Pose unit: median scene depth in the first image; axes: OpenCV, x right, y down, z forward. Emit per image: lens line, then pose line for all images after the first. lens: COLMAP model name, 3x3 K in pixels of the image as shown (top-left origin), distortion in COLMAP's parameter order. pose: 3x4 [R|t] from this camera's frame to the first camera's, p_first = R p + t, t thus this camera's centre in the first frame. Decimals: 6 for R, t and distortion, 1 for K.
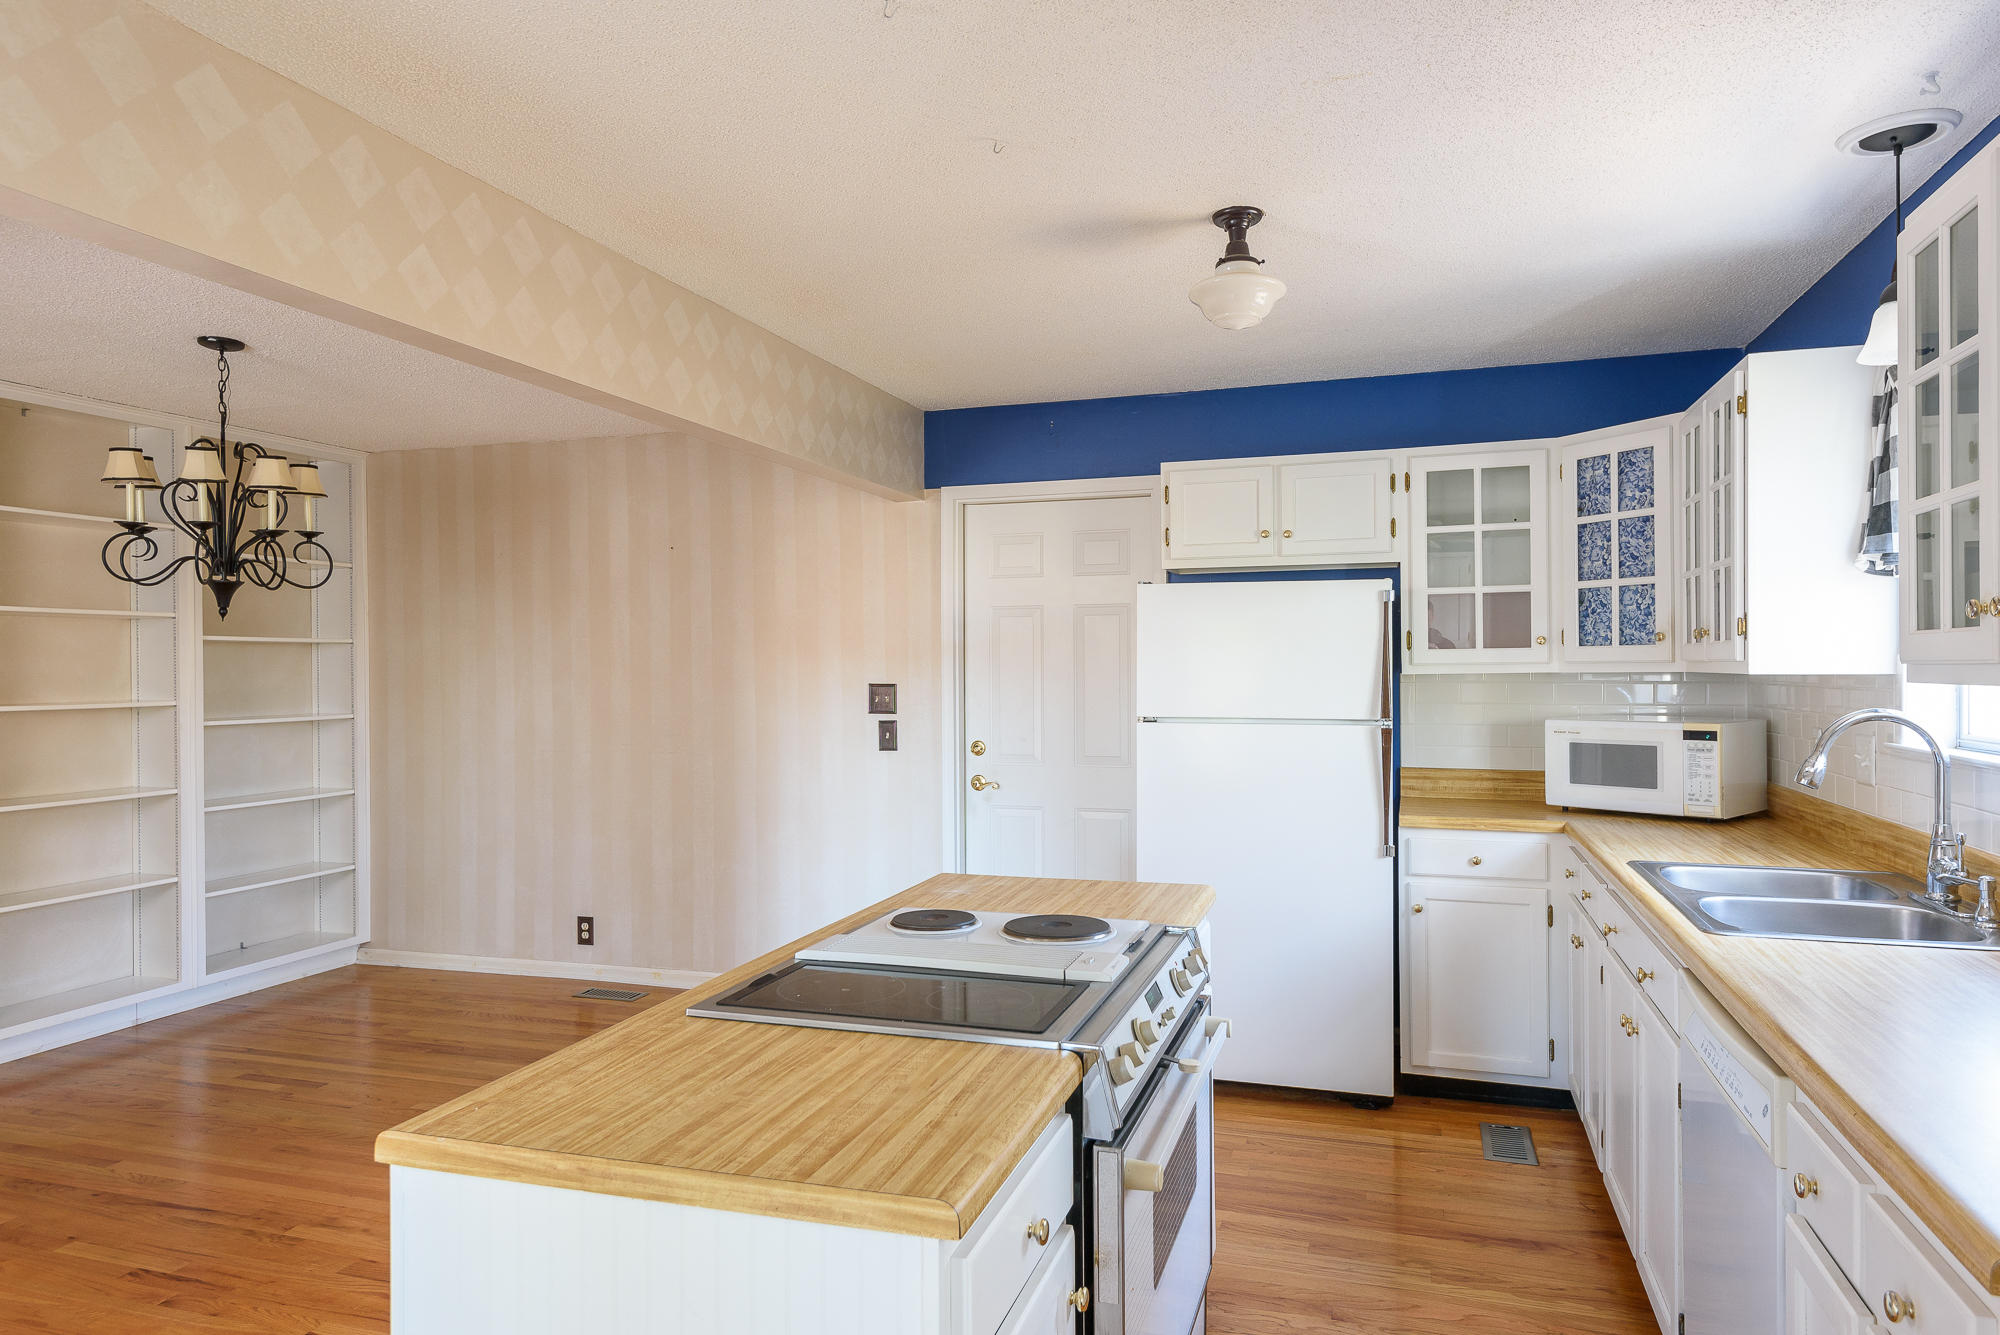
lens RADIAL K [[1245.1, 0, 980.0], [0, 1245.1, 672.2], [0, 0, 1]] dist [0.025038, -0.019466]
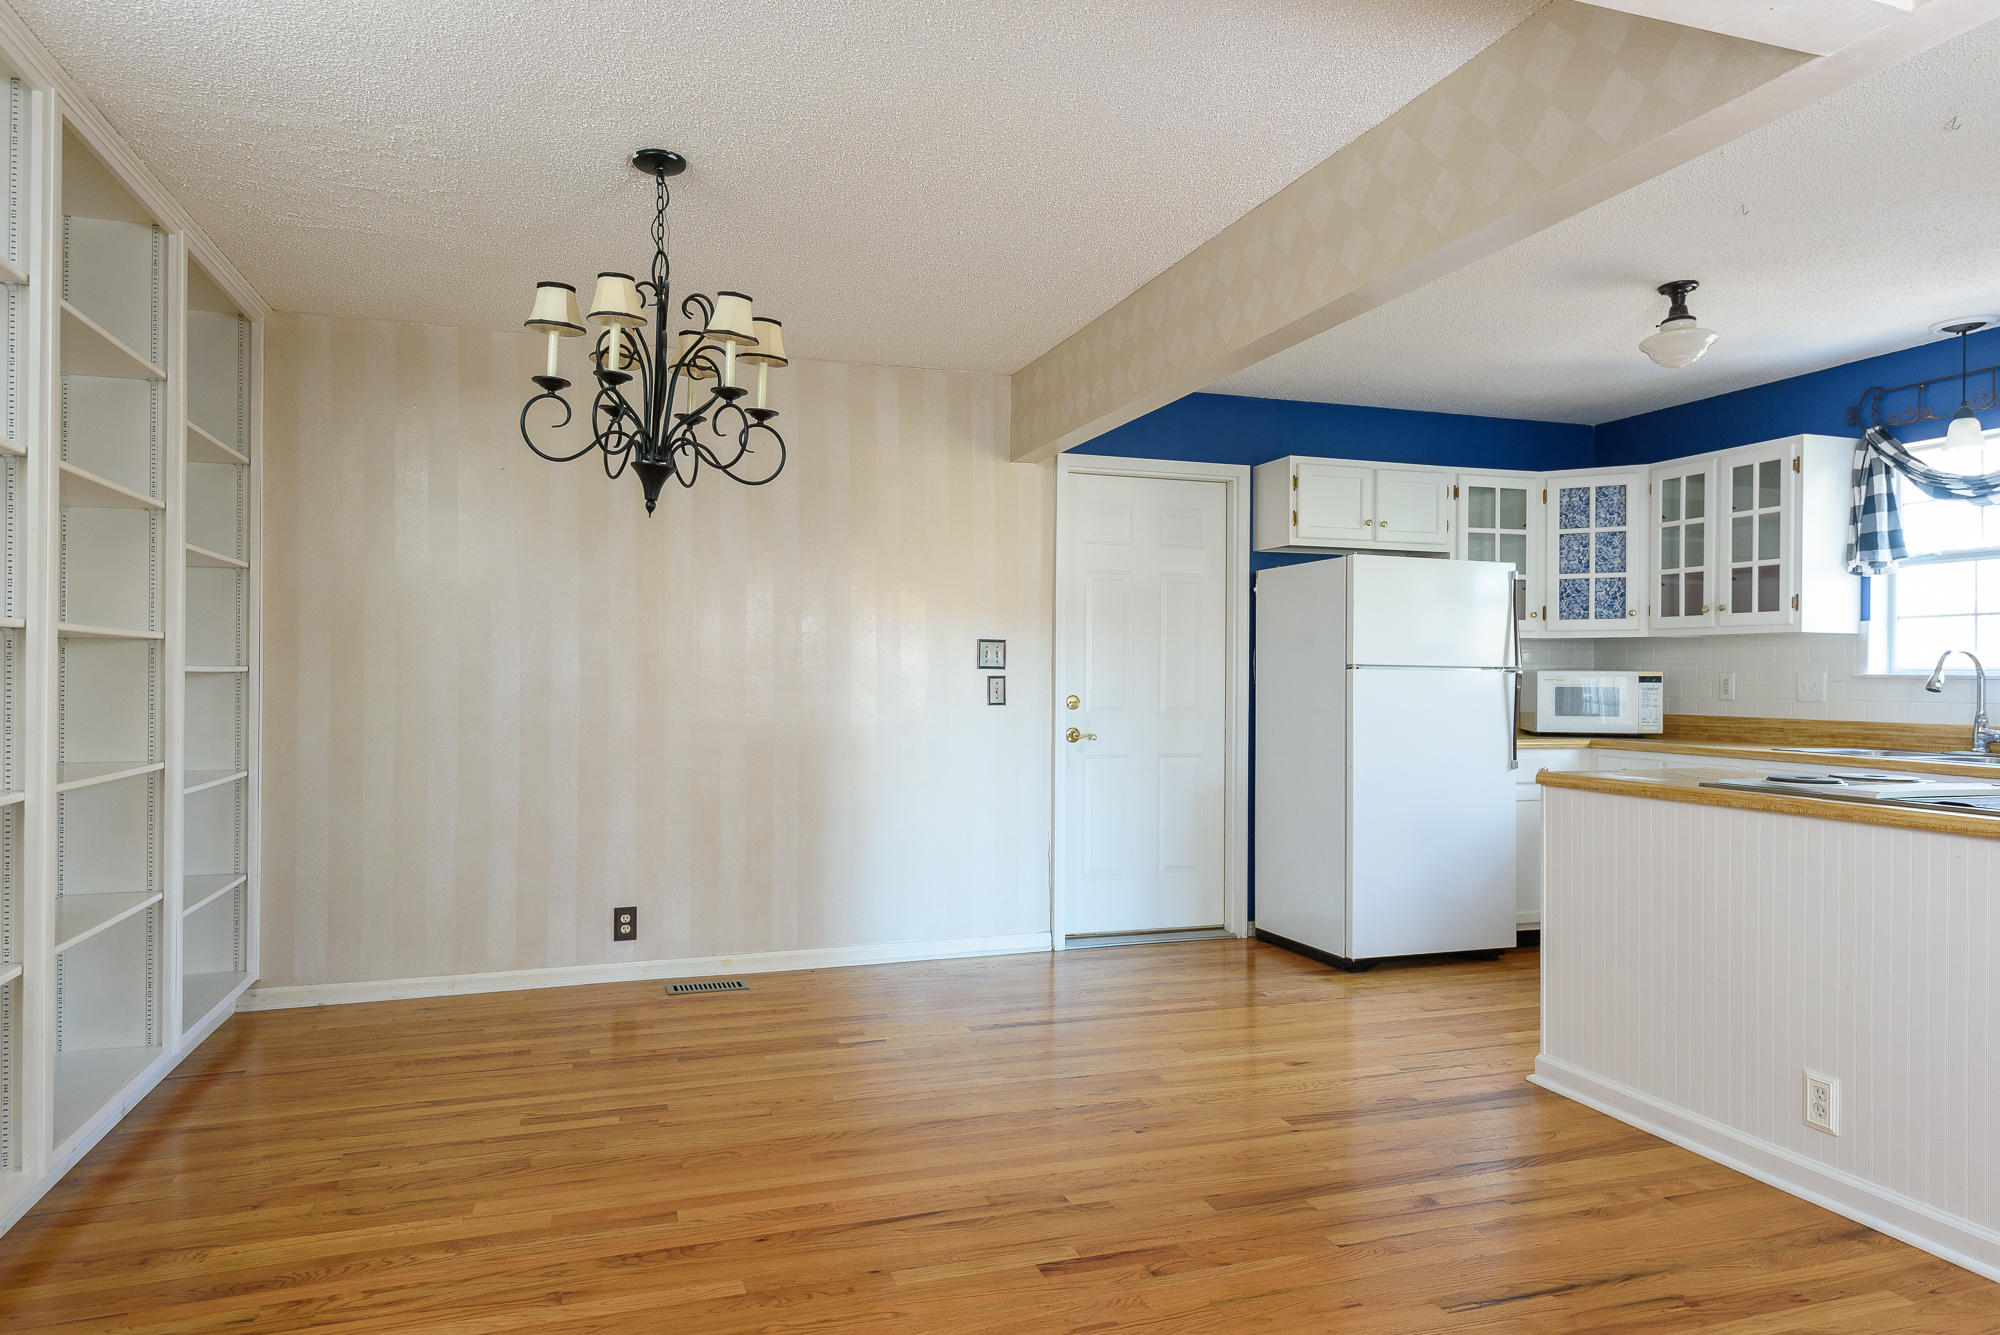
lens RADIAL K [[1245.1, 0, 979.5], [0, 1245.1, 666.3], [0, 0, 1]] dist [0.025038, -0.019466]
pose [[0.800891, 0.018701, 0.598518, -0.905202], [-0.010820, 0.999801, -0.016761, 0.063751], [-0.598712, 0.006948, 0.800934, 0.256058]]
